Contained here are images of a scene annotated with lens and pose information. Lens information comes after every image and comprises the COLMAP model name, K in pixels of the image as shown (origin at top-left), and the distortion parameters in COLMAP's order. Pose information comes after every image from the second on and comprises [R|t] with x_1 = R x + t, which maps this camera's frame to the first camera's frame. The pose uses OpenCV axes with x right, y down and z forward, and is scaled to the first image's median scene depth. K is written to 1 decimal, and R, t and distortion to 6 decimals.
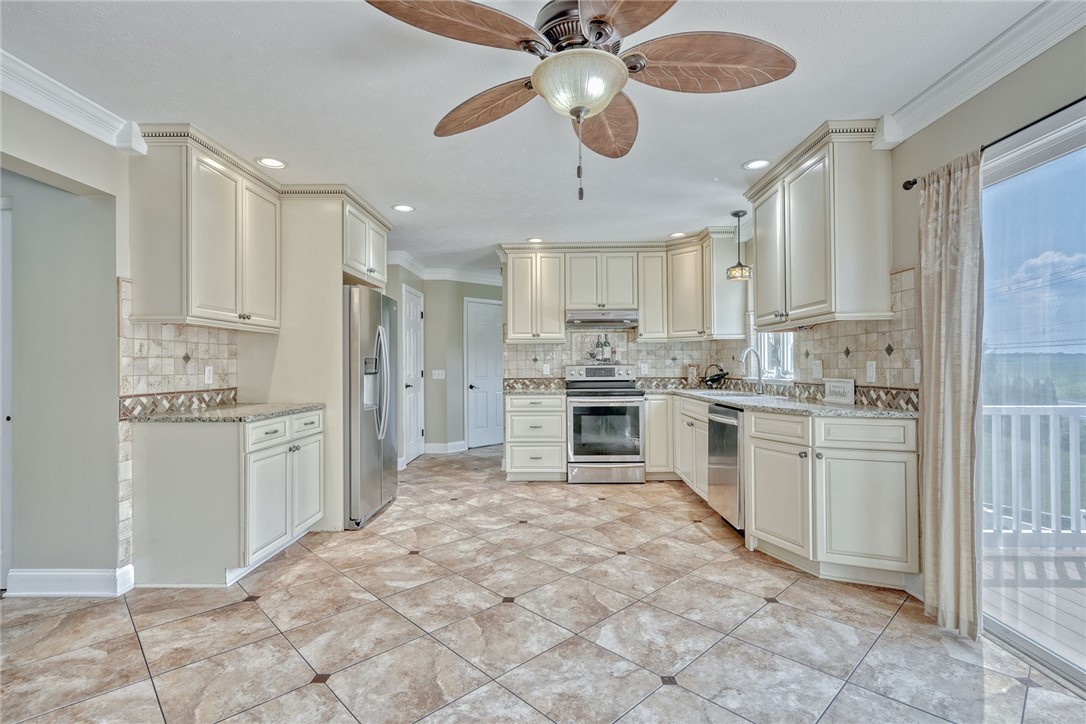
lens RADIAL K [[514.6, 0, 538.1], [0, 514.6, 363.2], [0, 0, 1]] dist [-0.002298, 0.003265]
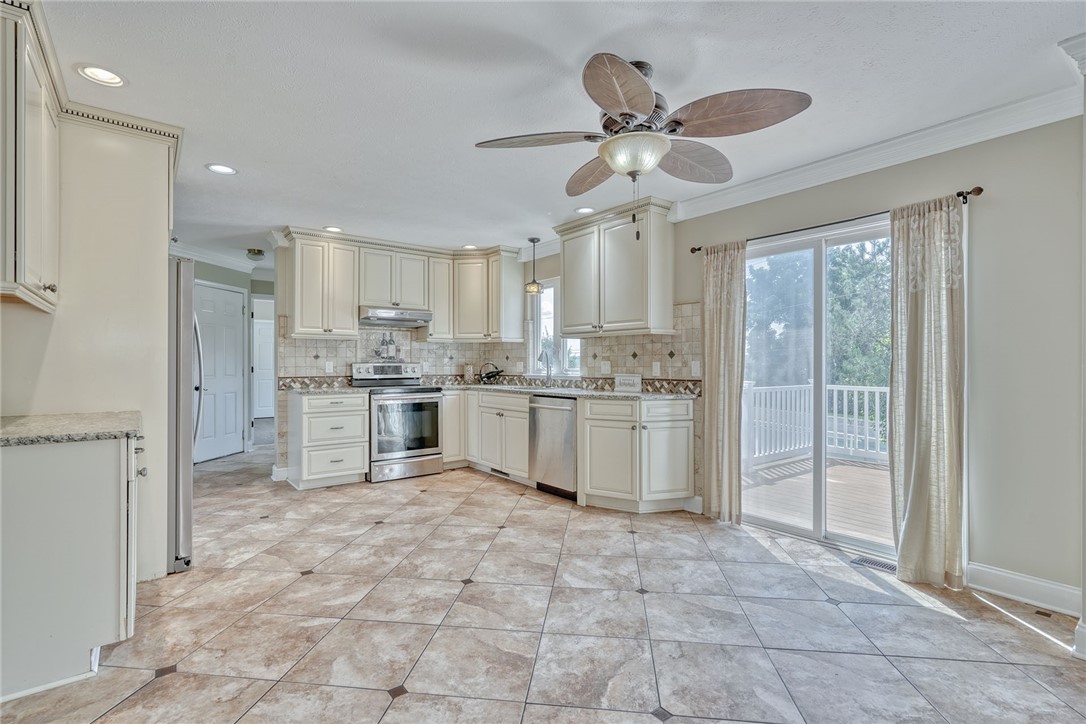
lens RADIAL K [[514.6, 0, 539.1], [0, 514.6, 362.0], [0, 0, 1]] dist [-0.002298, 0.003265]
pose [[0.775135, 0.009307, 0.631727, -0.470212], [-0.009489, 0.999950, -0.003089, 0.003520], [-0.631724, -0.003600, 0.775185, 0.057943]]
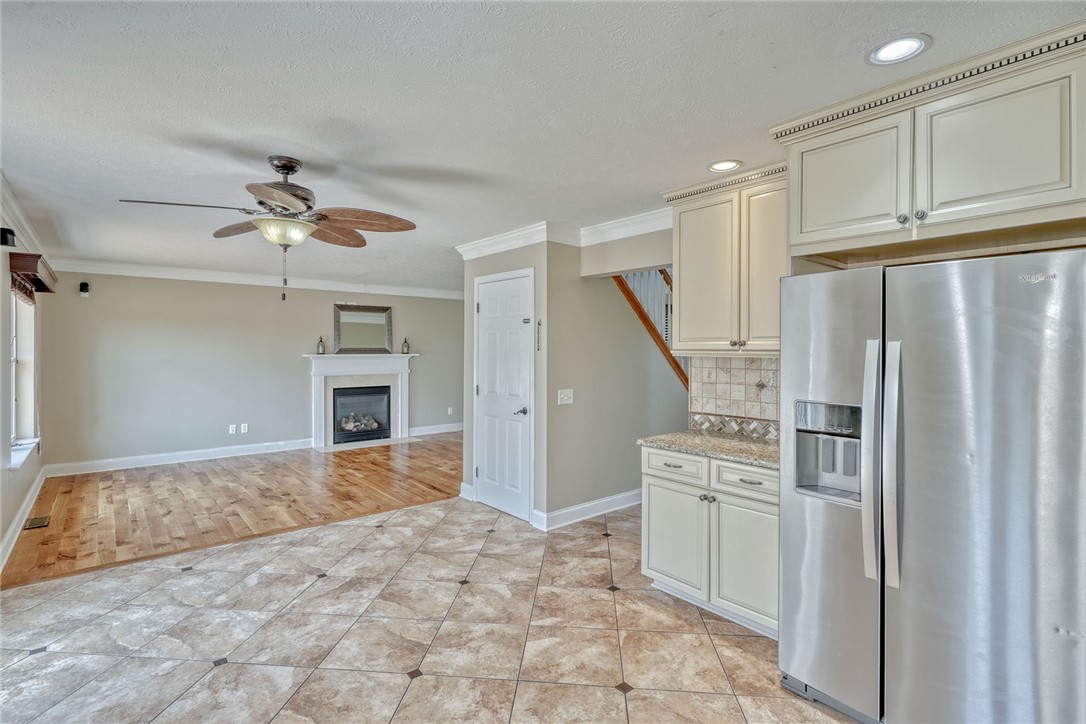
lens RADIAL K [[514.6, 0, 539.4], [0, 514.6, 352.5], [0, 0, 1]] dist [-0.002298, 0.003265]
pose [[-0.747430, 0.006562, -0.664308, 0.278885], [0.003976, 0.999977, 0.005405, -0.076025], [0.664329, 0.001398, -0.747439, 1.364130]]
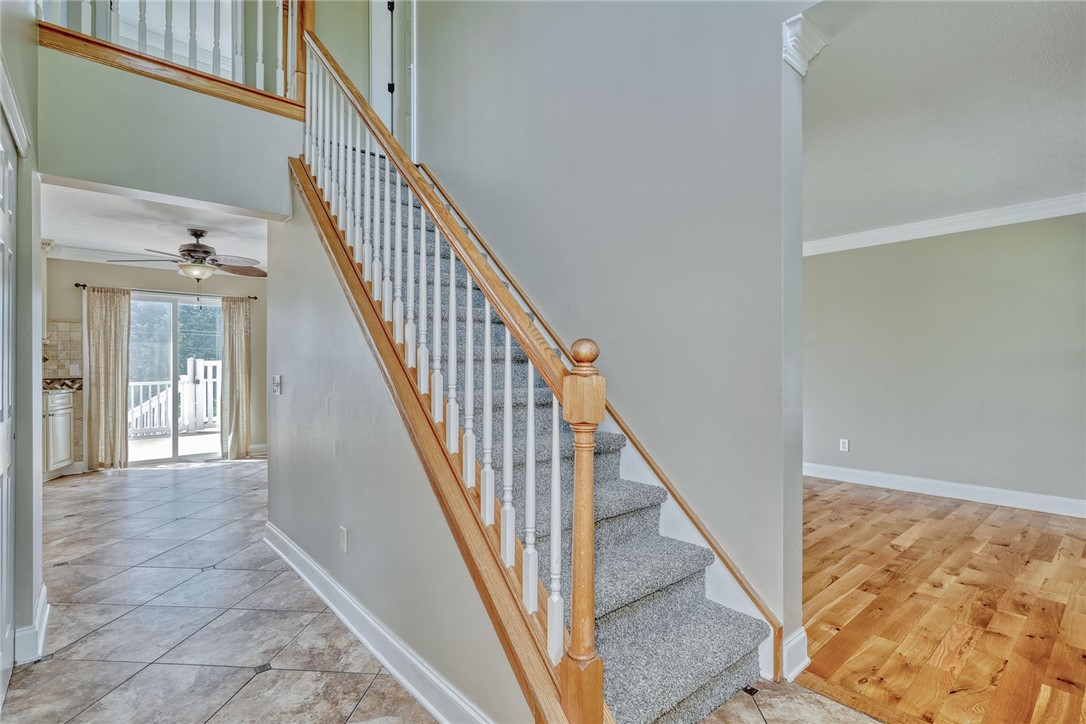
lens RADIAL K [[514.6, 0, 543.3], [0, 514.6, 365.9], [0, 0, 1]] dist [-0.002298, 0.003265]
pose [[-0.676819, 0.006594, 0.736120, -1.660605], [0.000883, 0.999966, -0.008146, 0.013257], [-0.736149, -0.004864, -0.676802, 0.755970]]
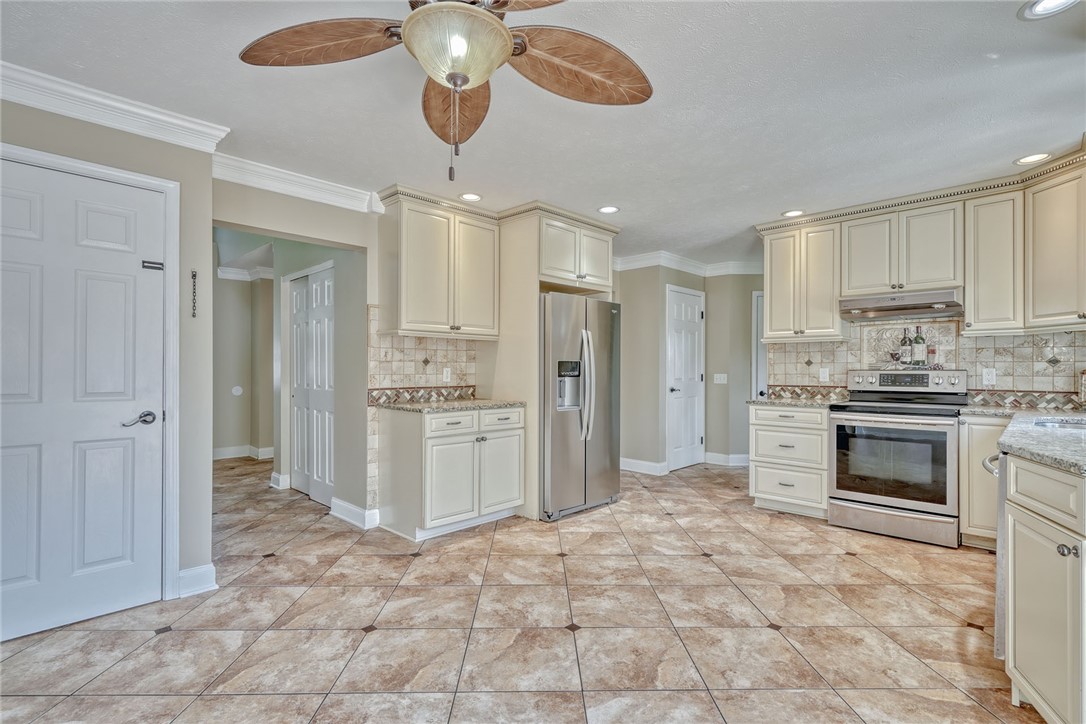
lens RADIAL K [[514.6, 0, 540.3], [0, 514.6, 368.9], [0, 0, 1]] dist [-0.002298, 0.003265]
pose [[0.734750, 0.008324, -0.678287, 0.386593], [-0.004086, 0.999961, 0.007845, -0.002538], [0.678326, -0.002993, 0.734755, 0.222737]]
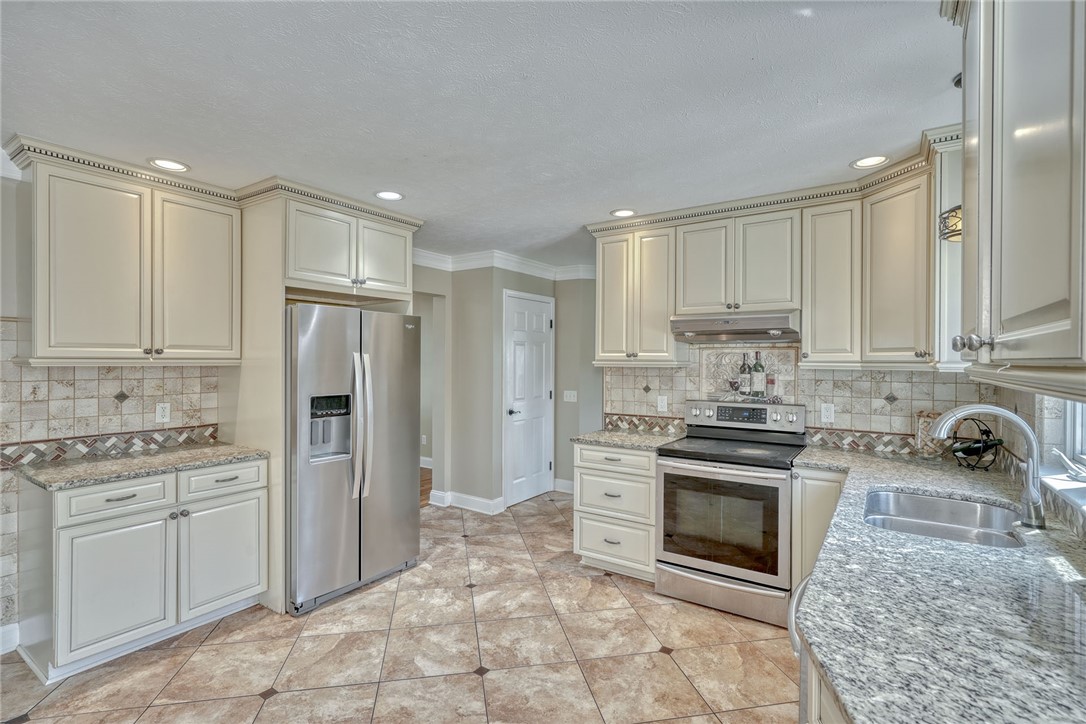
lens RADIAL K [[514.6, 0, 540.9], [0, 514.6, 363.5], [0, 0, 1]] dist [-0.002298, 0.003265]
pose [[0.842367, 0.014662, -0.538705, 0.409925], [-0.008216, 0.999863, 0.014366, -0.082480], [0.538842, -0.007675, 0.842372, 0.589656]]
